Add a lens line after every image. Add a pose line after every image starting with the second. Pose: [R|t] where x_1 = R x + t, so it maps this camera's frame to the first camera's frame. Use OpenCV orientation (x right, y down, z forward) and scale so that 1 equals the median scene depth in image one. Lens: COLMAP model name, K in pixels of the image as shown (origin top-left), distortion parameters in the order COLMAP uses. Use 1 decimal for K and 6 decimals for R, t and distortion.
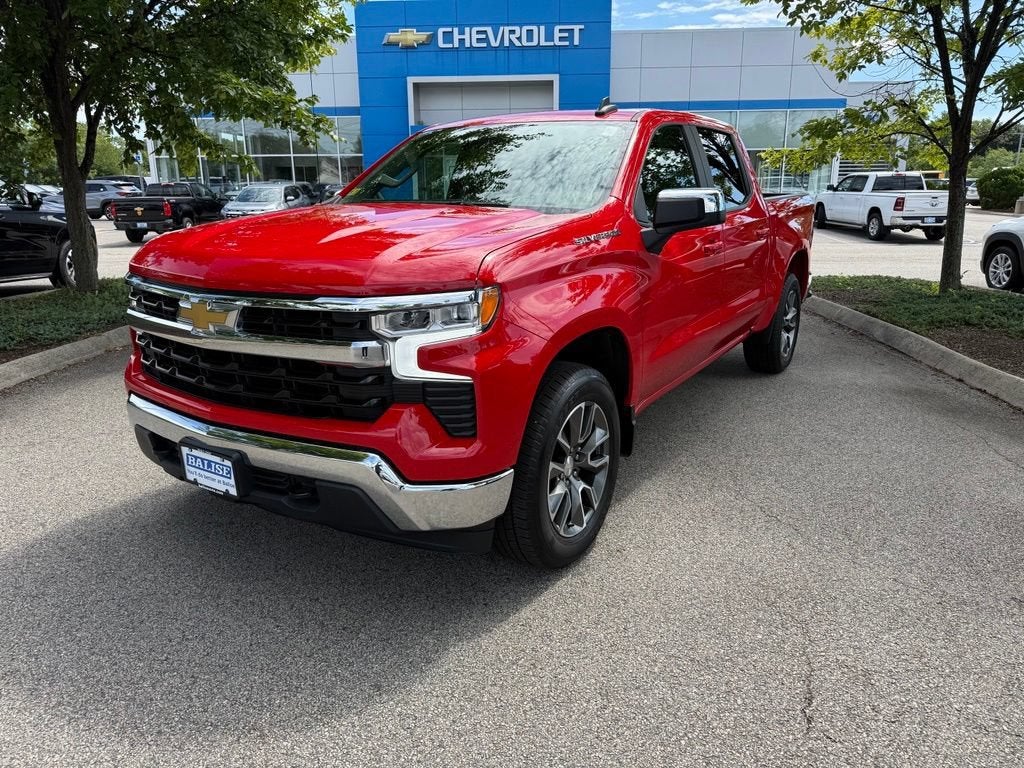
lens RADIAL K [[706.7, 0, 512.0], [0, 706.7, 384.0], [0, 0, 1]] dist [0.010914, 0.000781]
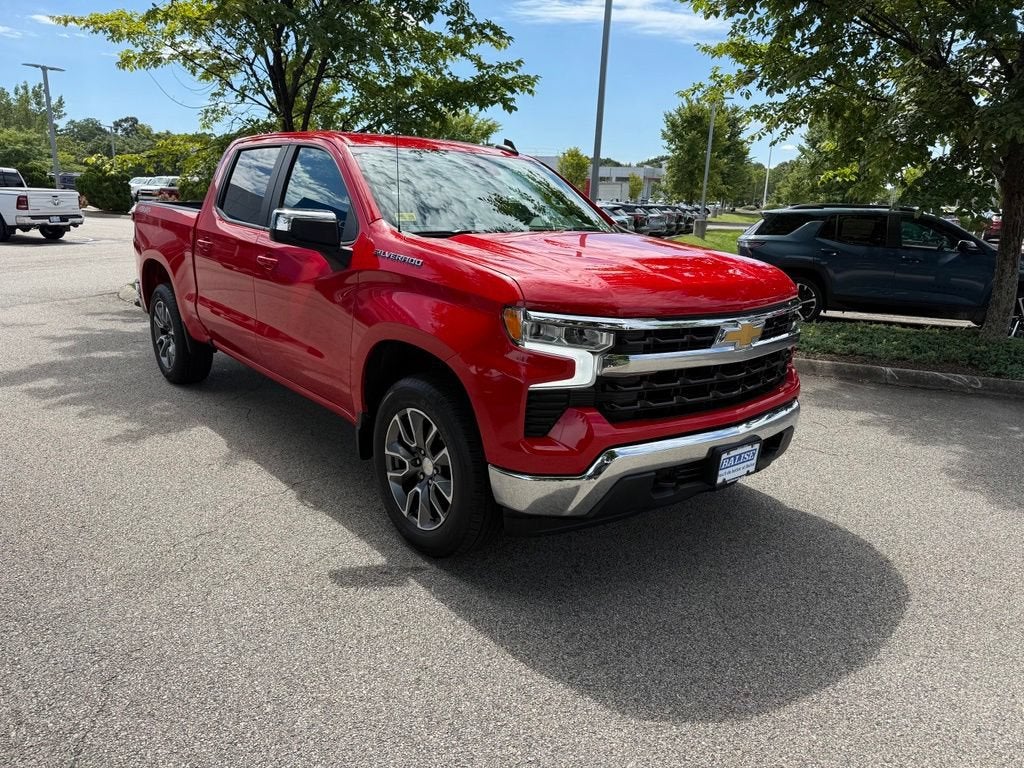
lens RADIAL K [[709.6, 0, 517.8], [0, 709.6, 380.7], [0, 0, 1]] dist [0.006165, 0.003791]
pose [[0.320899, -0.222857, 0.920521, -0.151977], [0.220222, 0.962841, 0.156332, -0.026447], [-0.921155, 0.152552, 0.358053, 0.083513]]
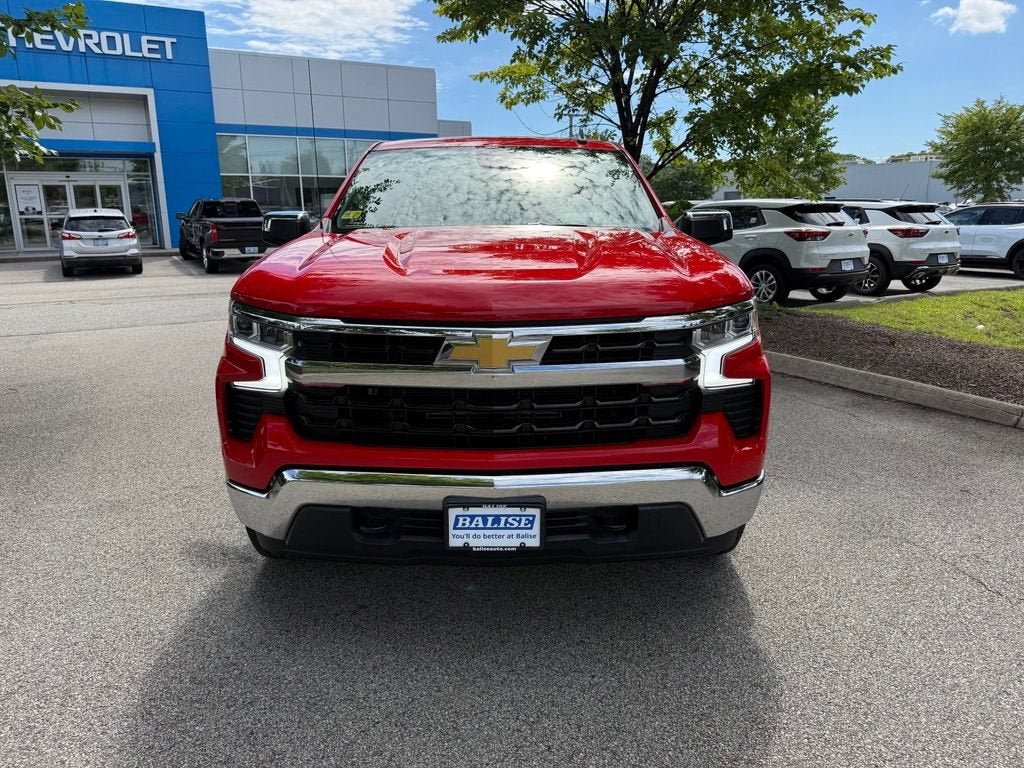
lens RADIAL K [[728.0, 0, 514.2], [0, 728.0, 372.2], [0, 0, 1]] dist [0.003050, 0.001828]
pose [[0.848990, -0.118883, 0.514862, -0.079866], [0.147619, 0.988929, -0.015073, -0.004897], [-0.507370, 0.088801, 0.857141, 0.017864]]
